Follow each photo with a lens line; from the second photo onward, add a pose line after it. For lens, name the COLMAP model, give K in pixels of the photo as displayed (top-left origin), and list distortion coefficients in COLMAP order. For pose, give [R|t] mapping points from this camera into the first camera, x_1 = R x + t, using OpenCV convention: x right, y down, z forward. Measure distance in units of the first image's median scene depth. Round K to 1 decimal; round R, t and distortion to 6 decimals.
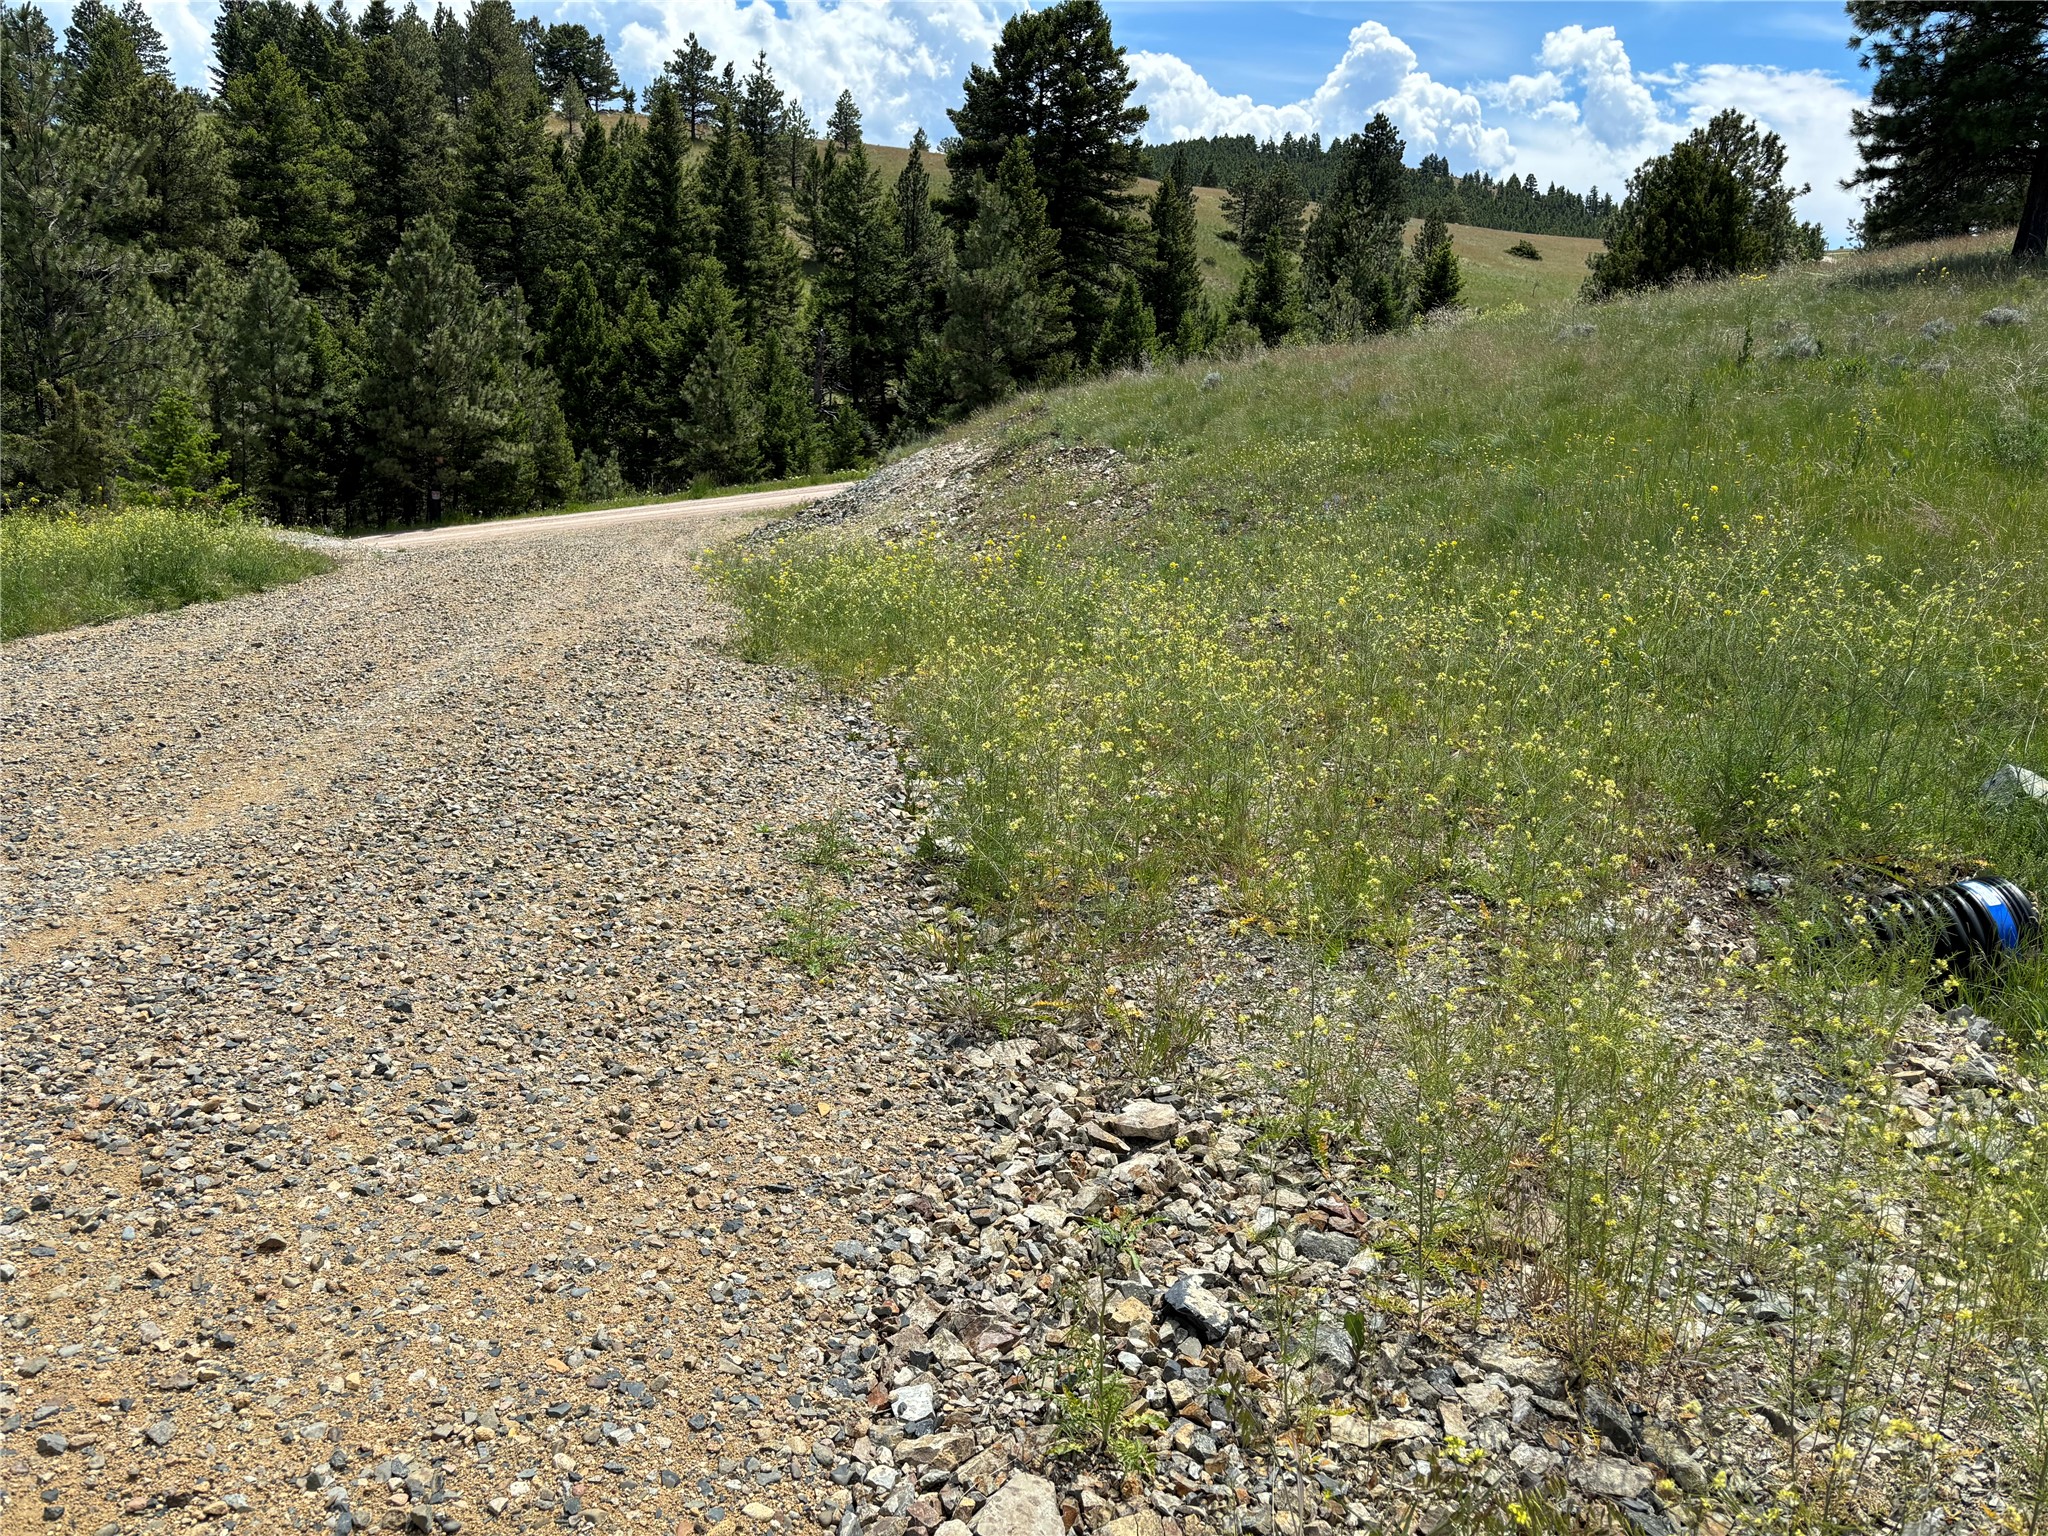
lens RADIAL K [[1554.3, 0, 1022.5], [0, 1554.3, 778.1], [0, 0, 1]] dist [0.060600, -0.054518]
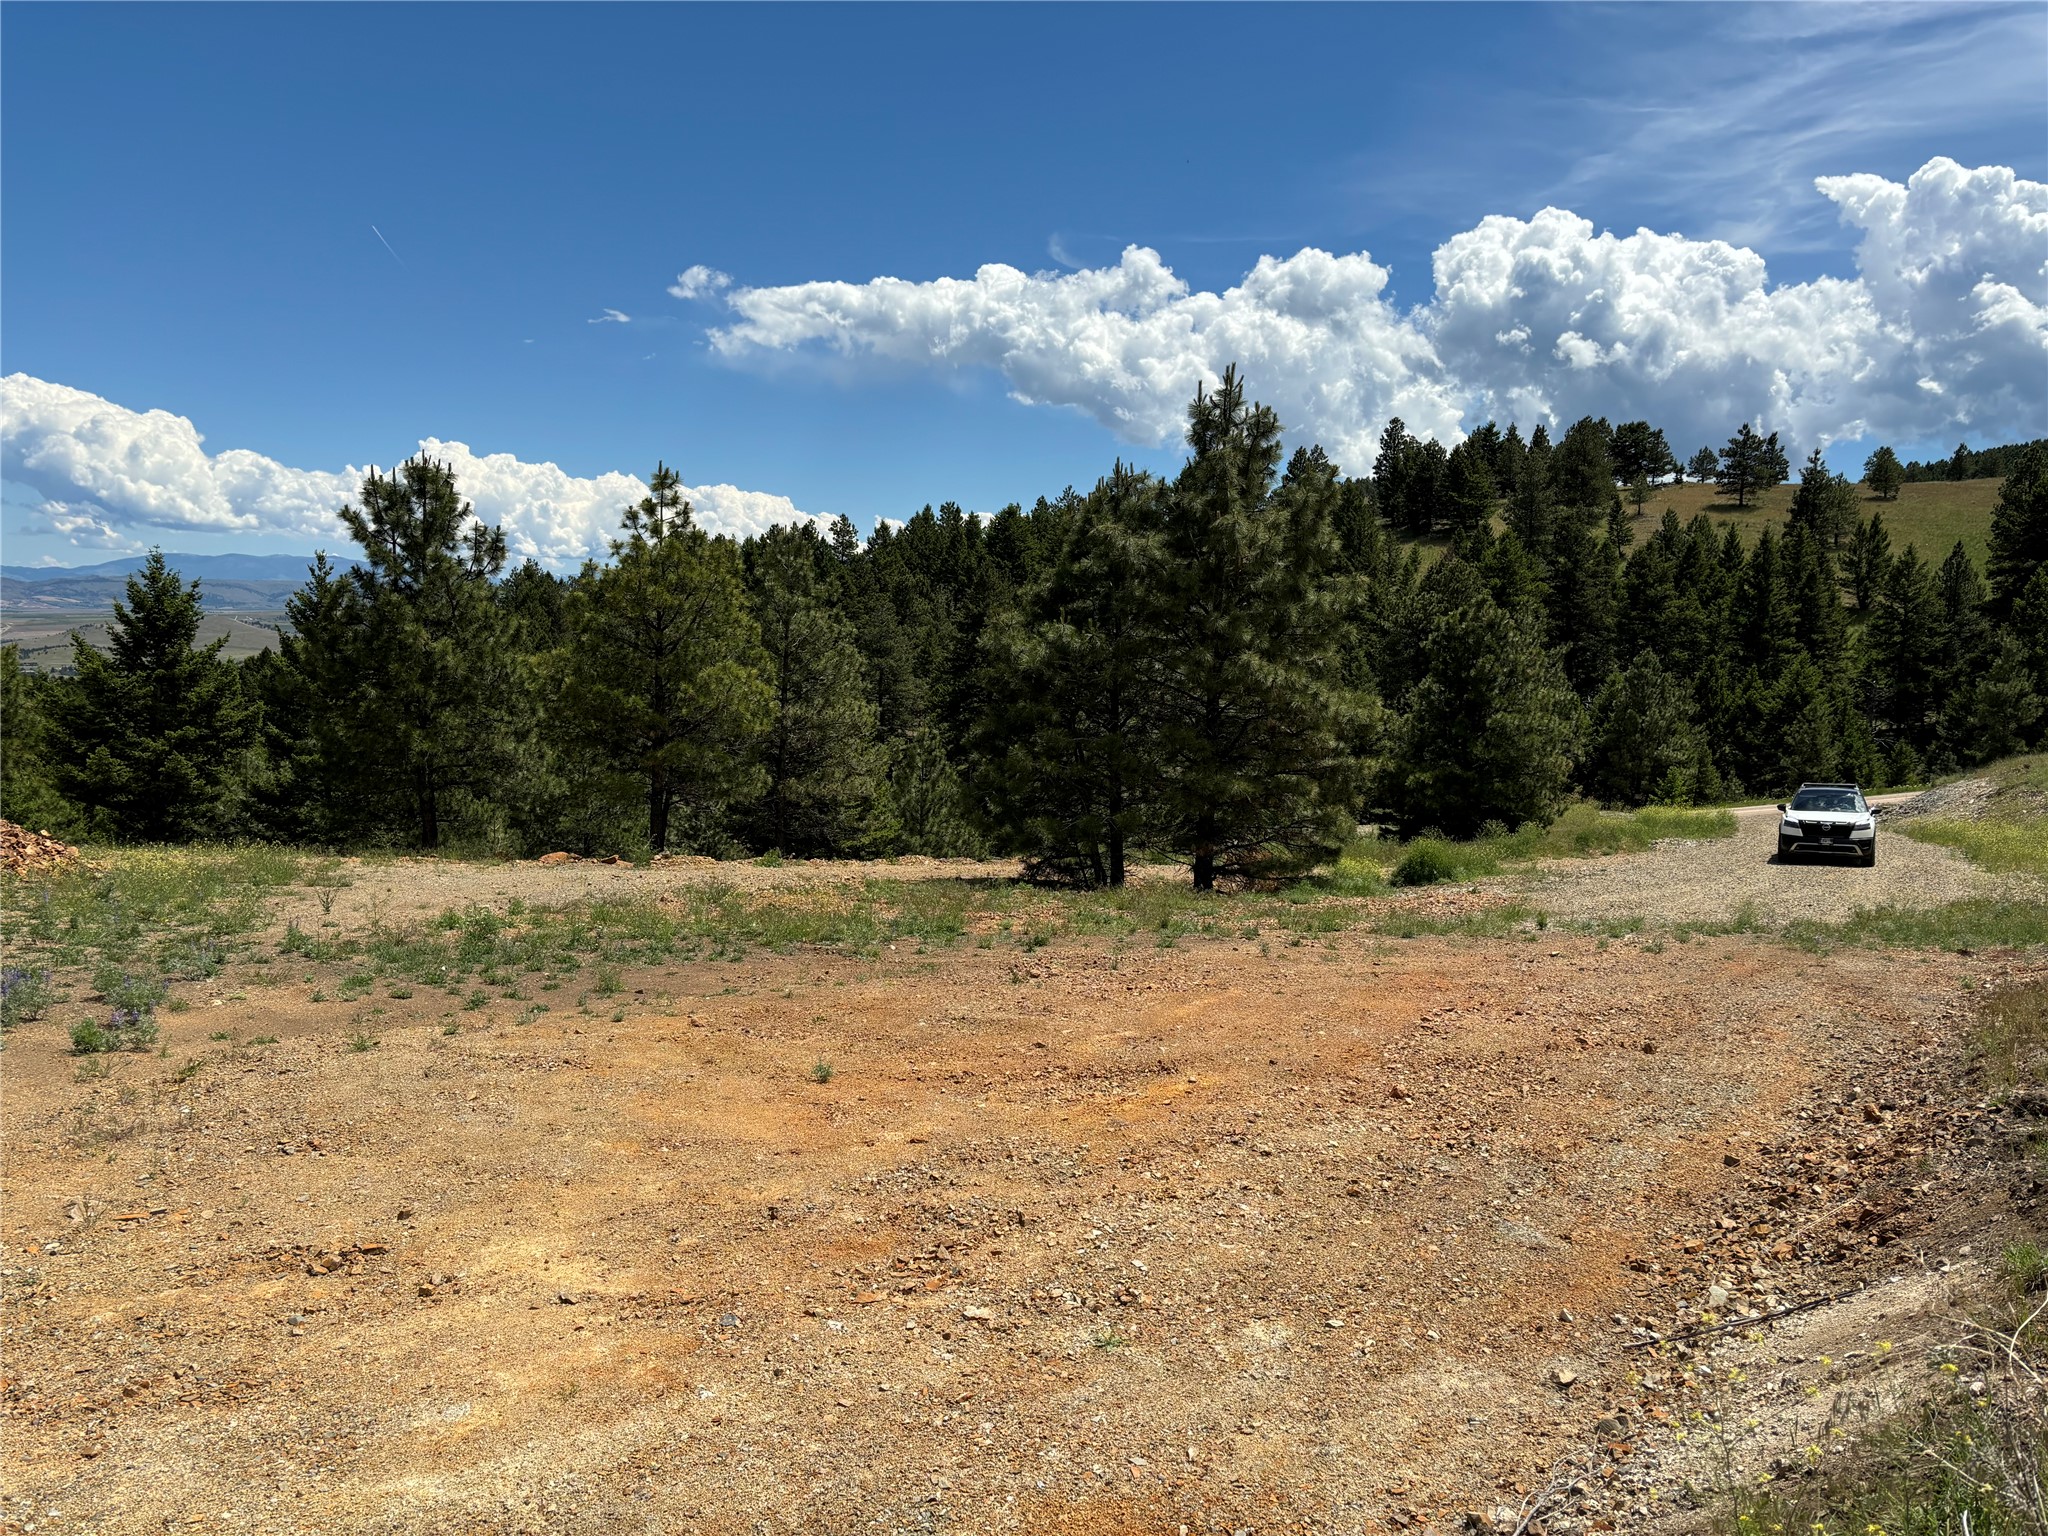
lens RADIAL K [[1554.3, 0, 1022.5], [0, 1554.3, 778.1], [0, 0, 1]] dist [0.060600, -0.054518]
pose [[0.827911, 0.015056, -0.560658, 0.031179], [-0.118129, 0.981896, -0.148071, 0.096801], [0.548278, 0.188820, 0.814701, -0.561681]]
